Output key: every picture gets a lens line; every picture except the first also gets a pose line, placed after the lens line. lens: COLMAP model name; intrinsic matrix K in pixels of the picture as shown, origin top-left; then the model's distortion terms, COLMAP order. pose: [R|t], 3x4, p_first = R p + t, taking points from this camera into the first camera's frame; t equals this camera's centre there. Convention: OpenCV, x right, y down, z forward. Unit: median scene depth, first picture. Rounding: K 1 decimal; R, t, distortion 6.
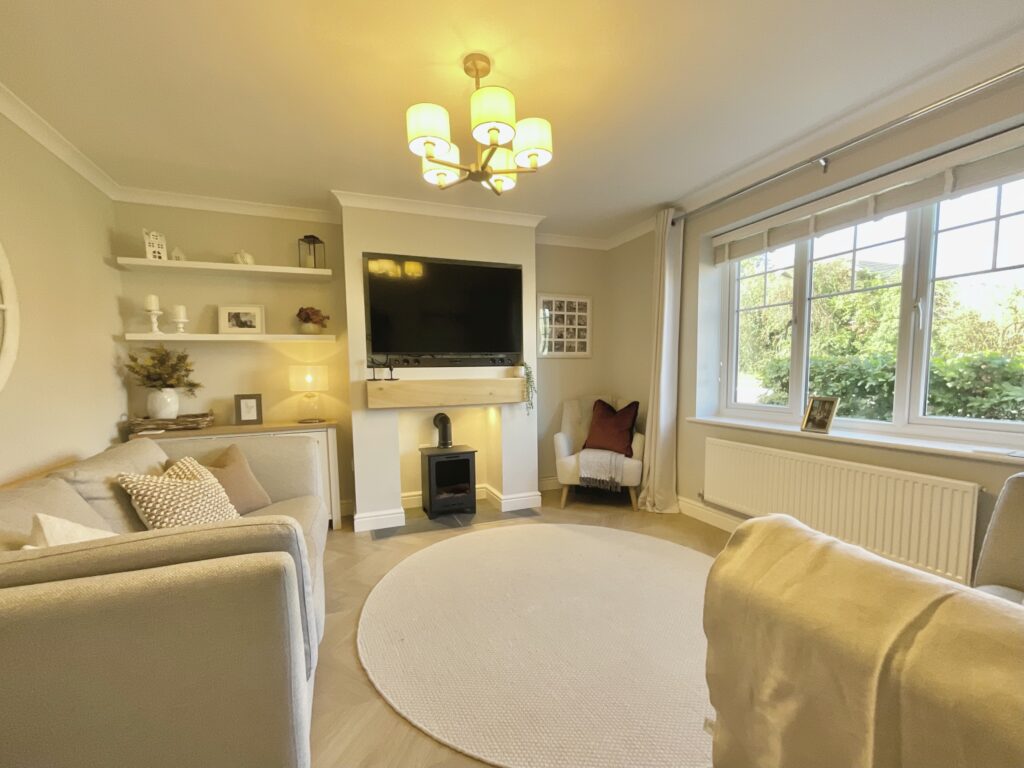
lens RADIAL K [[437.6, 0, 512.4], [0, 437.6, 408.2], [0, 0, 1]] dist [-0.000260, 0.000154]
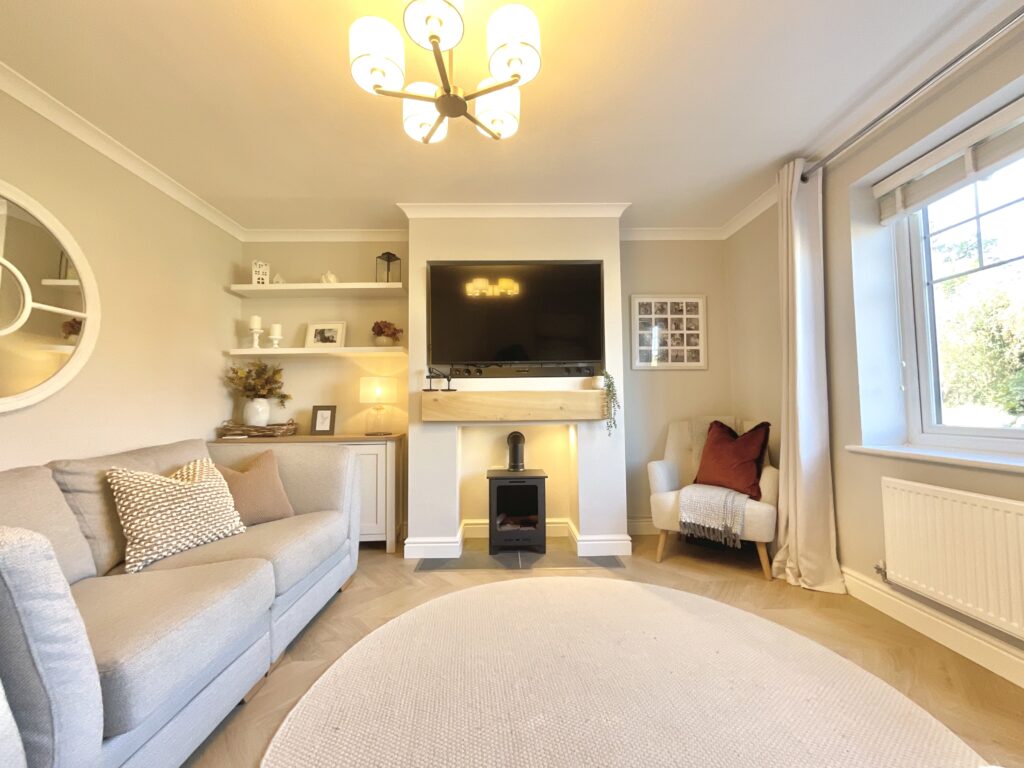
lens RADIAL K [[416.3, 0, 512.0], [0, 416.3, 384.0], [0, 0, 1]] dist [0.000461, 0.000500]
pose [[0.935616, -0.014851, -0.352706, 0.149880], [-0.032945, 0.991081, -0.129124, 0.028470], [0.351478, 0.132431, 0.926782, 0.224122]]
